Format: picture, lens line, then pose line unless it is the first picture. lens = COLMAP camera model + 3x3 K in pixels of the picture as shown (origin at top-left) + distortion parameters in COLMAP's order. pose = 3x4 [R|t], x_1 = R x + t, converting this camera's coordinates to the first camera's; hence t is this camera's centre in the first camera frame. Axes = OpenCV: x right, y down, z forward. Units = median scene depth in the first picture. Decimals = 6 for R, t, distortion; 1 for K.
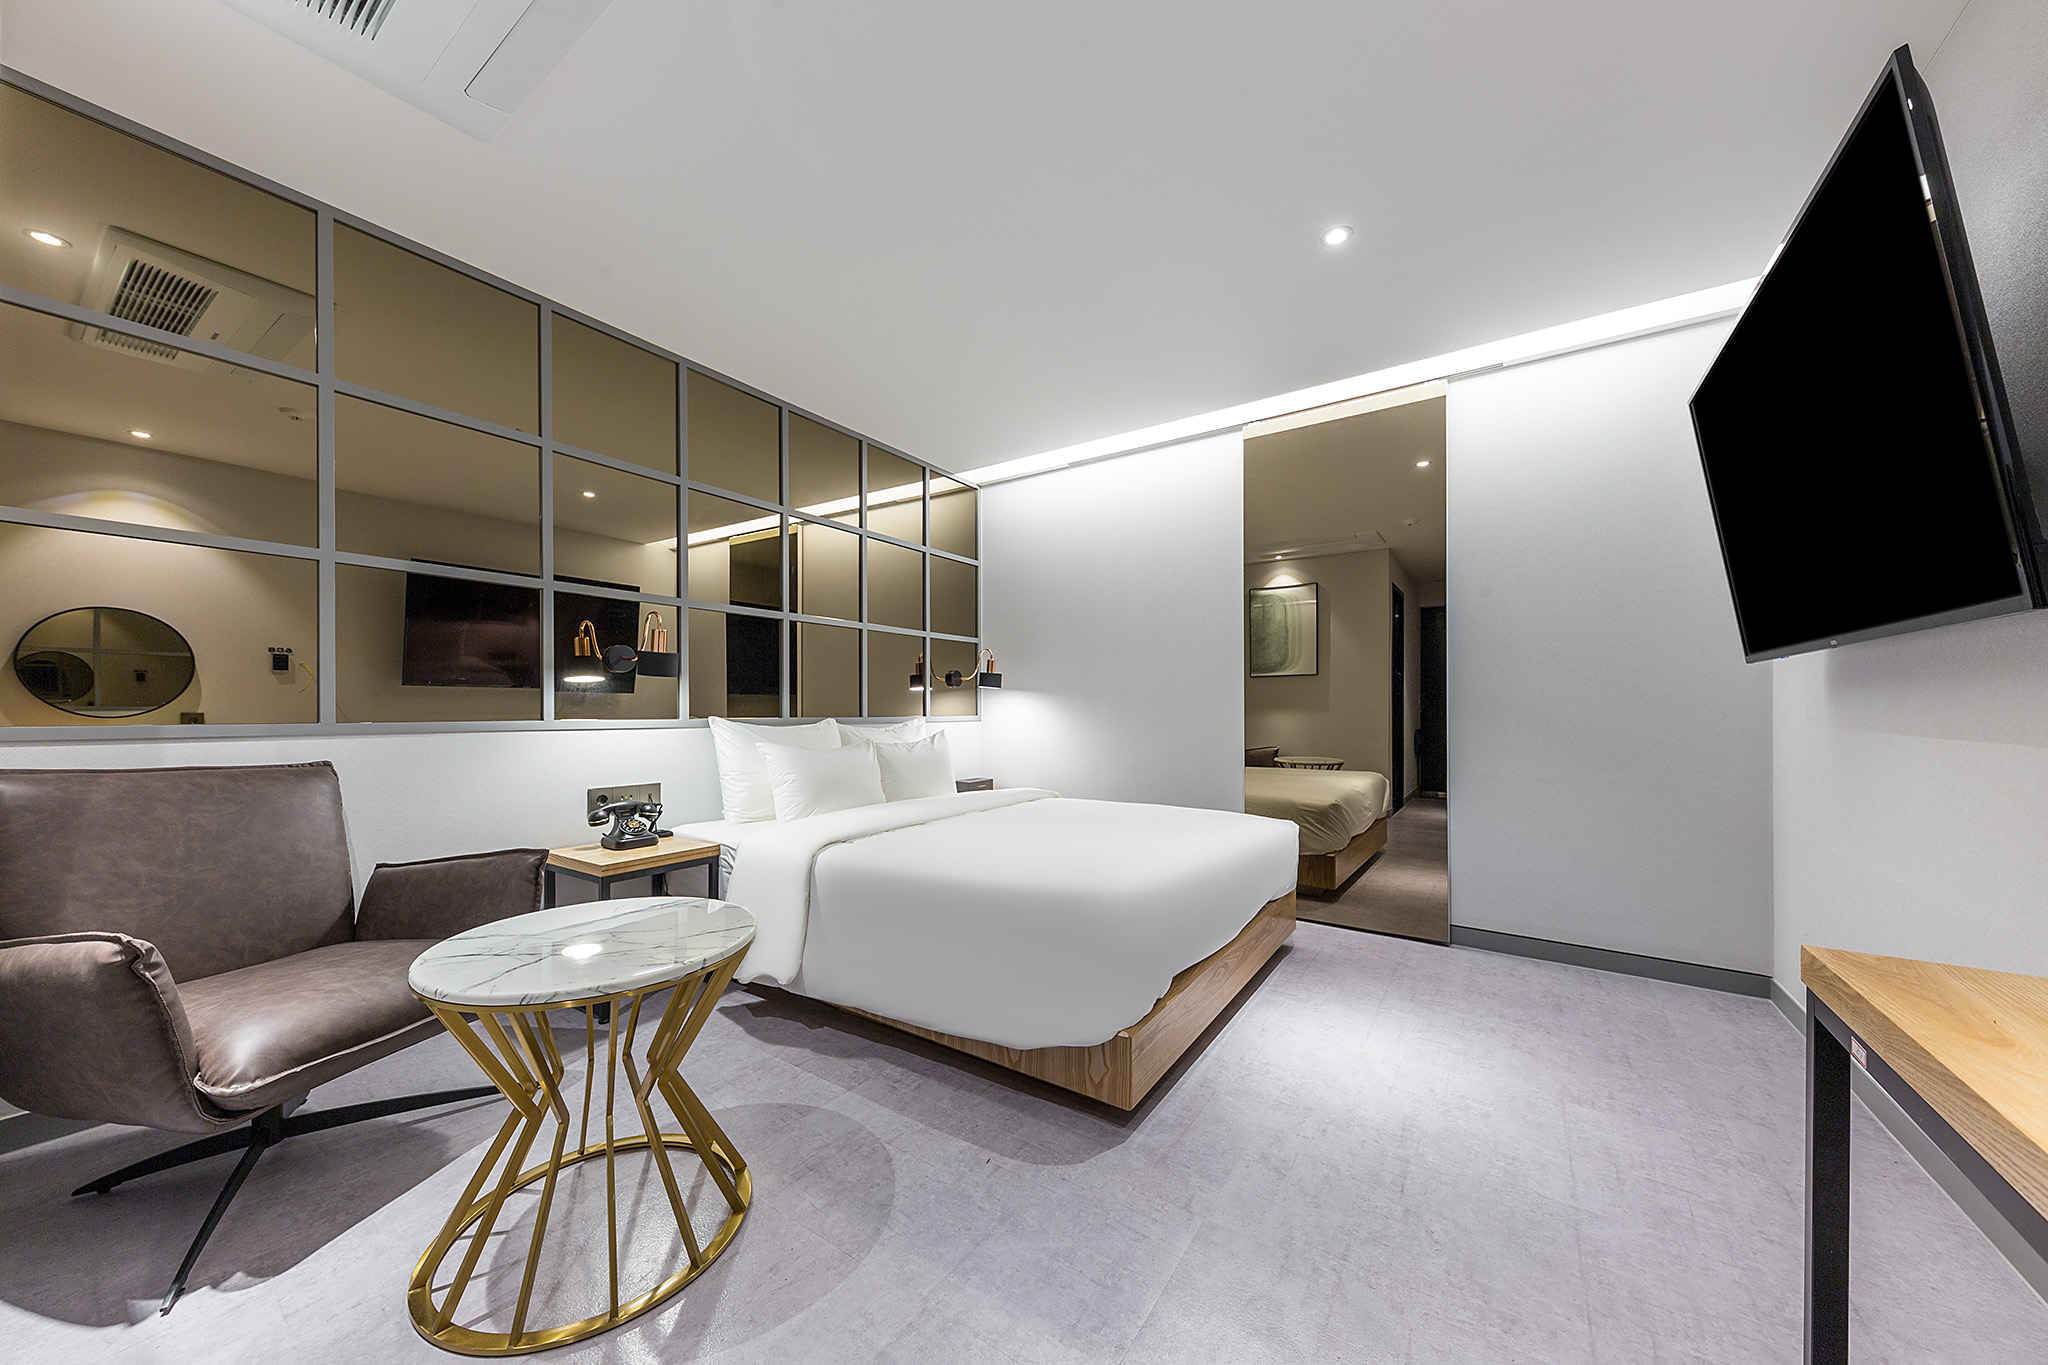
lens RADIAL K [[705.4, 0, 1022.7], [0, 705.4, 686.7], [0, 0, 1]] dist [0.015063, -0.000001]
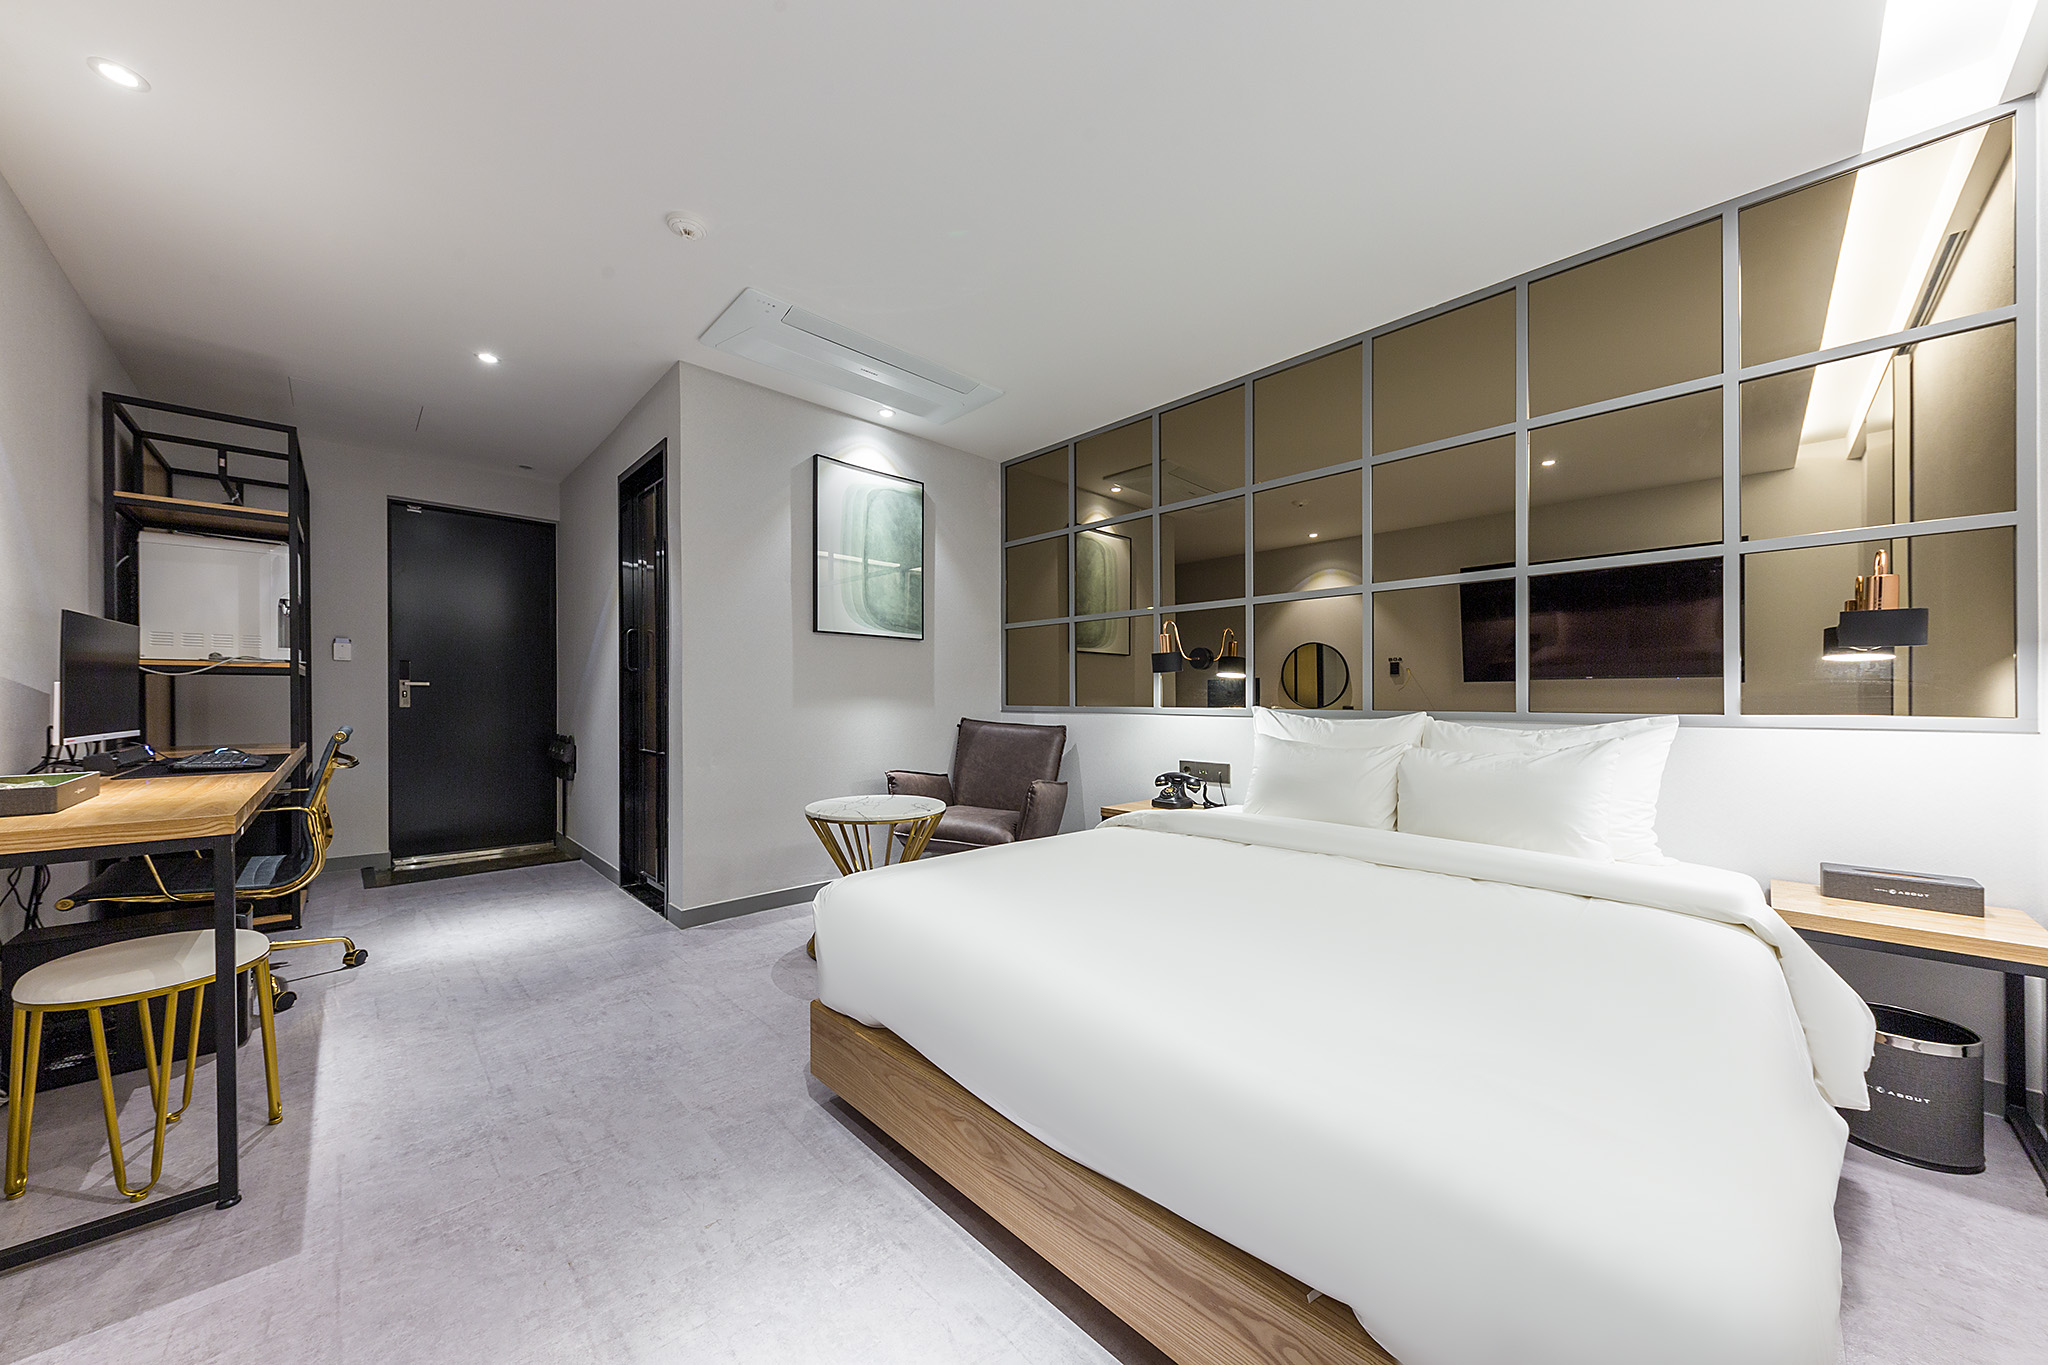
lens RADIAL K [[707.8, 0, 1035.5], [0, 707.8, 705.6], [0, 0, 1]] dist [0.000439, -0.000041]
pose [[-0.192640, 0.003983, -0.981261, 0.640082], [0.023055, 0.999734, -0.000468, 0.033141], [0.980999, -0.022713, -0.192681, 0.883699]]
